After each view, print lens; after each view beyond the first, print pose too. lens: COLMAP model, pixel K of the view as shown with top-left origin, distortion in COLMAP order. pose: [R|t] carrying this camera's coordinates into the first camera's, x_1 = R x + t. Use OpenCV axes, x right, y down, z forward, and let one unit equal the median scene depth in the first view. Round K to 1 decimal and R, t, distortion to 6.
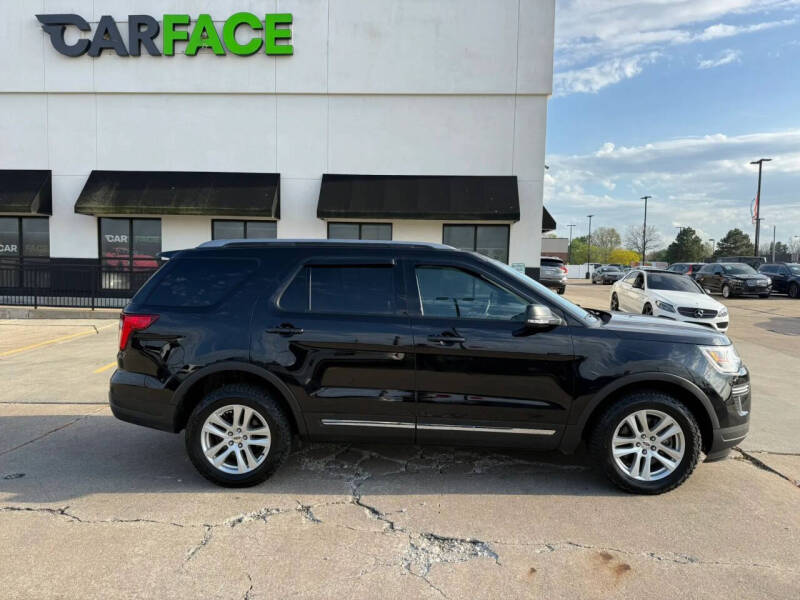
lens RADIAL K [[573.3, 0, 393.8], [0, 573.3, 299.0], [0, 0, 1]] dist [0.008363, -0.016929]
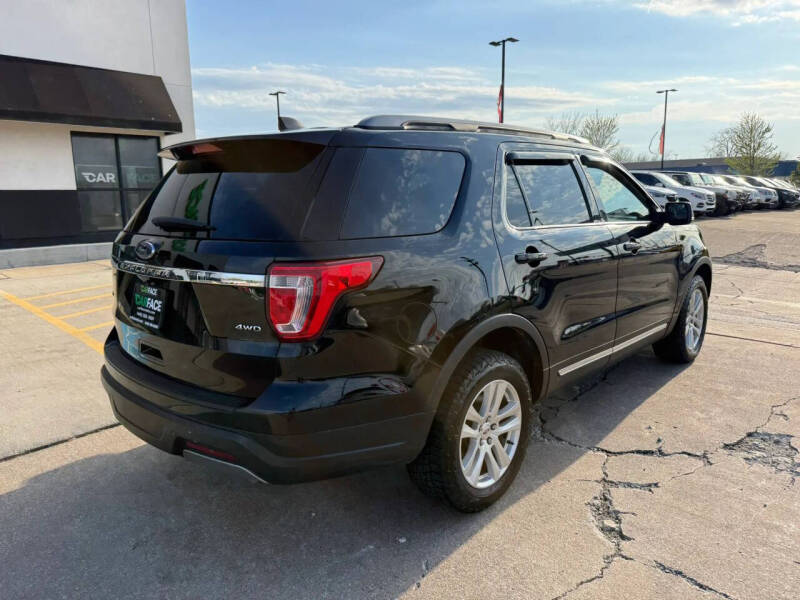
lens RADIAL K [[573.3, 0, 392.5], [0, 573.3, 298.4], [0, 0, 1]] dist [0.008363, -0.016929]
pose [[0.652480, -0.160596, 0.740593, -0.231123], [0.070808, 0.985931, 0.151414, -0.002235], [-0.754491, -0.046355, 0.654672, 0.195736]]
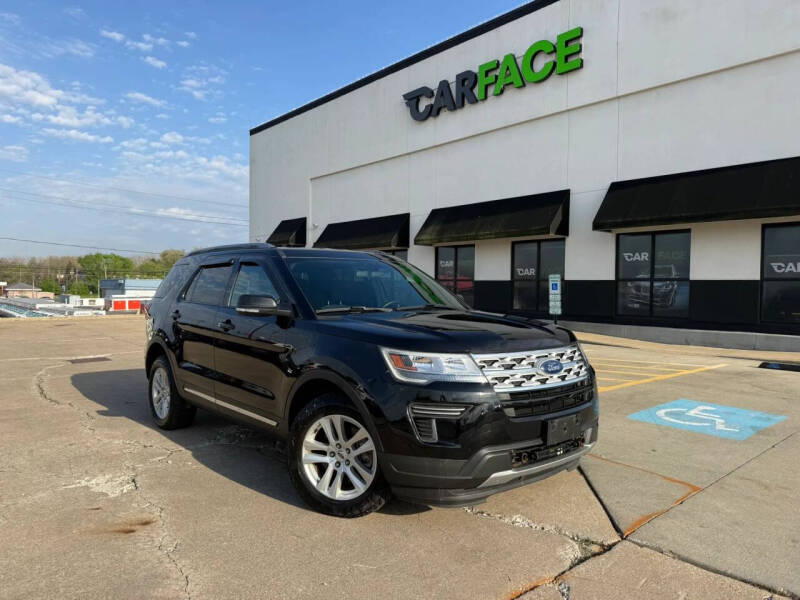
lens RADIAL K [[573.3, 0, 399.3], [0, 573.3, 295.8], [0, 0, 1]] dist [0.008363, -0.016929]
pose [[0.685573, -0.005270, -0.727985, 0.316278], [-0.035965, 0.998508, -0.041097, 0.012701], [0.727115, 0.054357, 0.684360, 0.129338]]
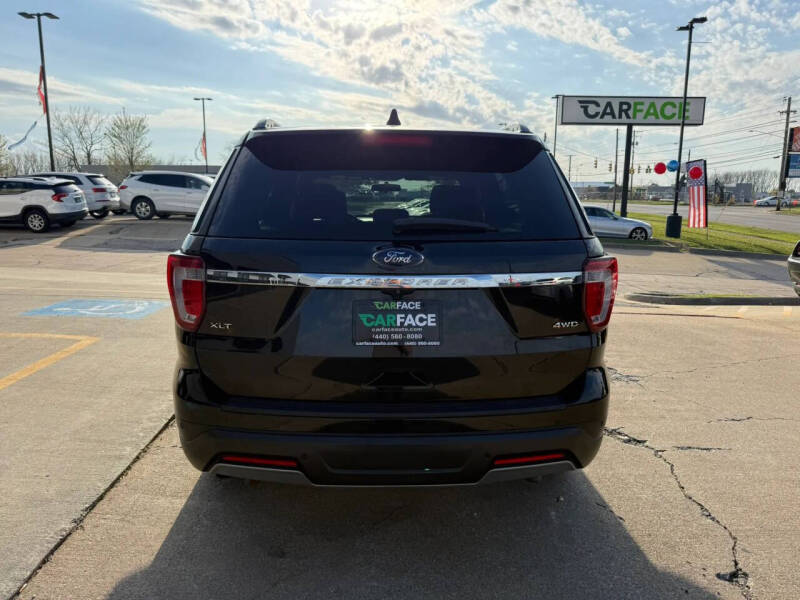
lens RADIAL K [[573.3, 0, 400.0], [0, 573.3, 299.9], [0, 0, 1]] dist [0.008363, -0.016929]
pose [[-0.093979, -0.192616, 0.976764, -0.288182], [0.042073, 0.979461, 0.197196, -0.012782], [-0.994685, 0.059628, -0.083945, 0.370911]]
